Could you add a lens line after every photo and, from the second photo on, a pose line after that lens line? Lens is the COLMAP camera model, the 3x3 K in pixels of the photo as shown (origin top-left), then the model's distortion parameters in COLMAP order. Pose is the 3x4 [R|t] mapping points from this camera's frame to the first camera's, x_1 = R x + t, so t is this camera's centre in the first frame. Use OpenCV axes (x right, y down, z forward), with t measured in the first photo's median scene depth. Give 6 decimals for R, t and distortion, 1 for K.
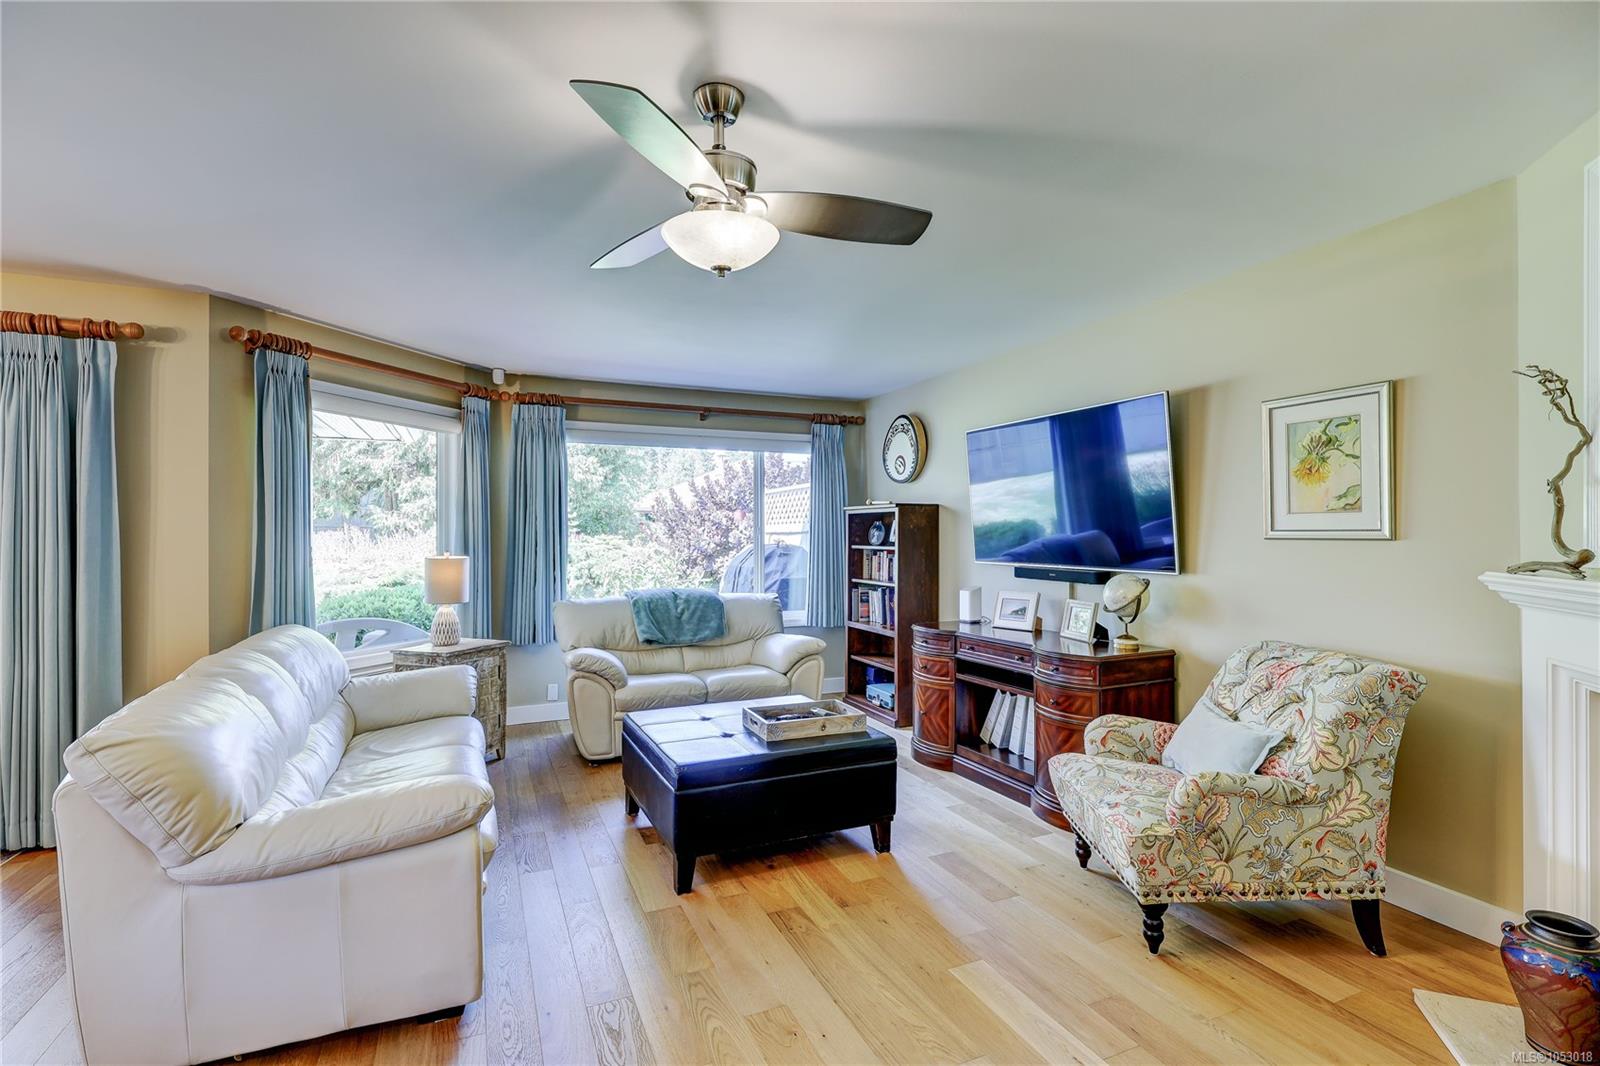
lens RADIAL K [[744.8, 0, 800.0], [0, 744.8, 533.0], [0, 0, 1]] dist [-0.001218, 0.000025]
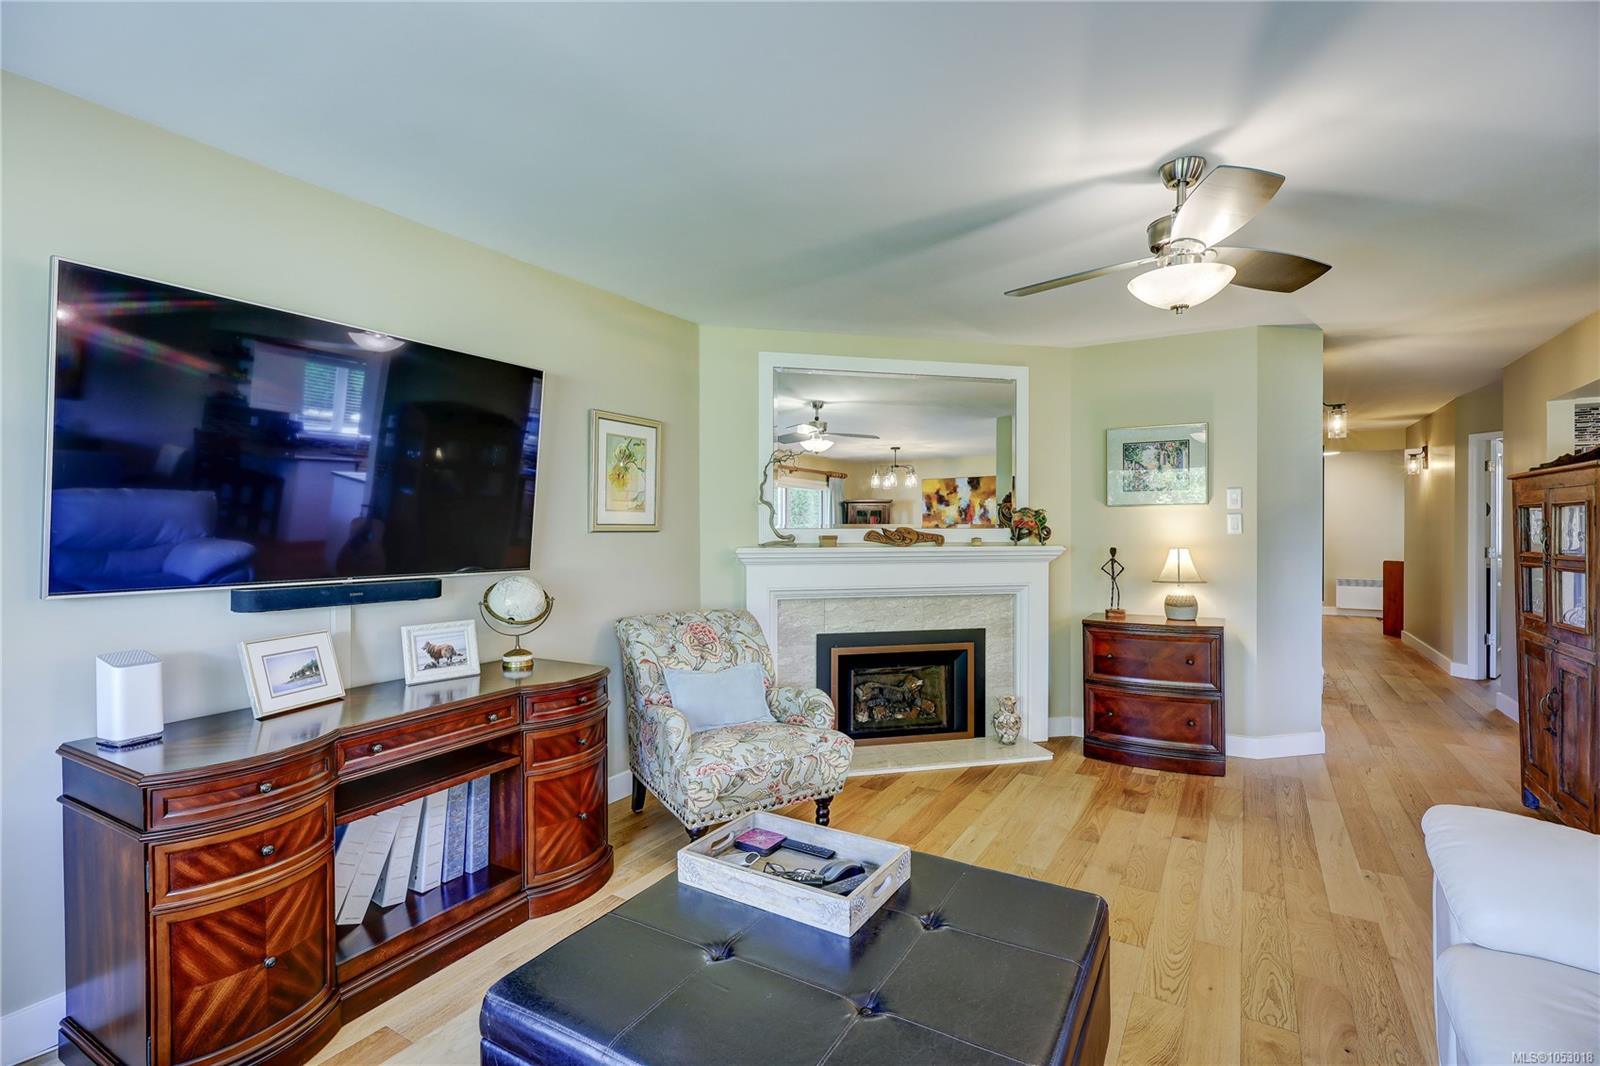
lens RADIAL K [[744.8, 0, 800.0], [0, 744.8, 533.0], [0, 0, 1]] dist [-0.001218, 0.000025]
pose [[-0.583454, 0.001548, 0.812145, -0.496579], [0.001999, 0.999998, -0.000471, 0.011272], [-0.812144, 0.001349, -0.583456, 1.497763]]
